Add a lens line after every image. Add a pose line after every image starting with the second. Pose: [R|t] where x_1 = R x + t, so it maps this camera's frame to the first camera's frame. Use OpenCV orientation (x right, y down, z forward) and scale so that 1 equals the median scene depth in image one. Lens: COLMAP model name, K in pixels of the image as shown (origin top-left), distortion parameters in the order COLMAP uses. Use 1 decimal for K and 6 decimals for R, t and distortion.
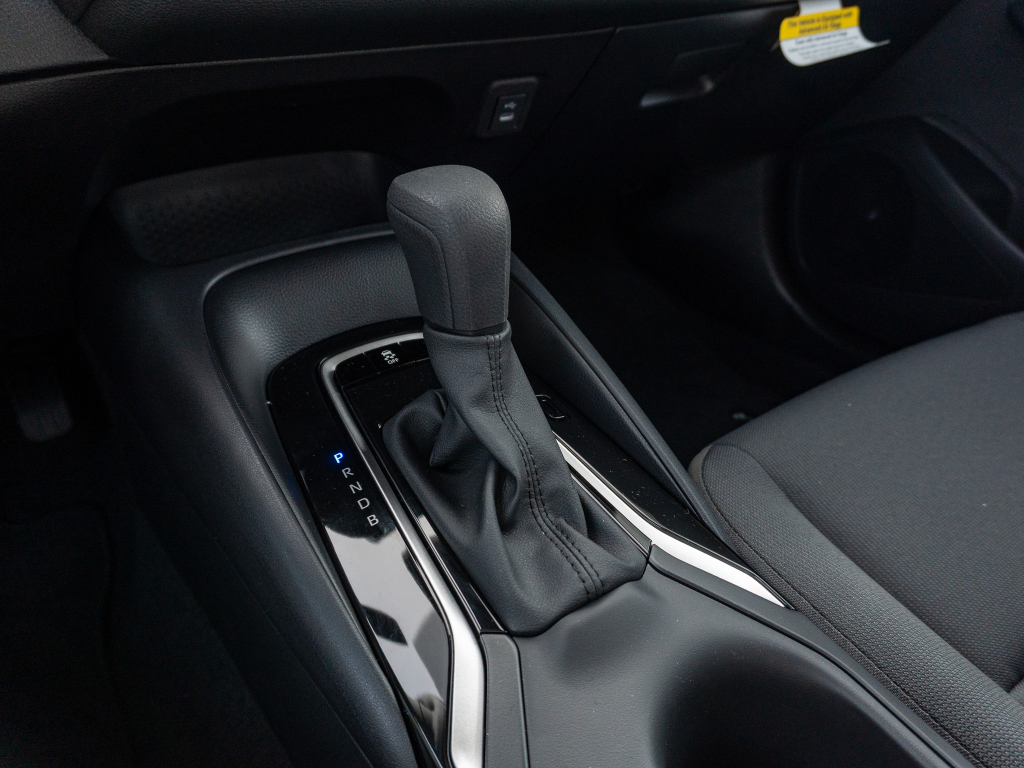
lens RADIAL K [[773.3, 0, 516.8], [0, 773.3, 383.8], [0, 0, 1]] dist [-0.034395, 0.014539]
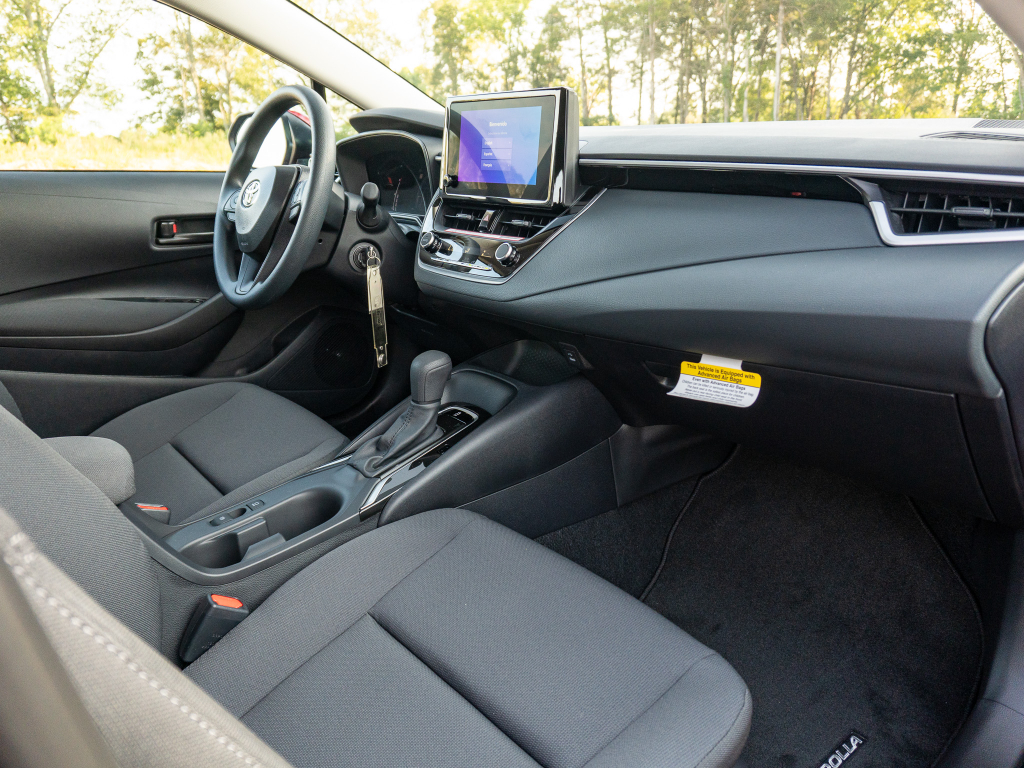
lens RADIAL K [[773.3, 0, 508.5], [0, 773.3, 385.6], [0, 0, 1]] dist [-0.034395, 0.014539]
pose [[0.087592, 0.316076, -0.944682, 2.190558], [-0.466233, 0.851055, 0.241520, -0.788691], [0.880315, 0.419287, 0.221910, 0.455347]]
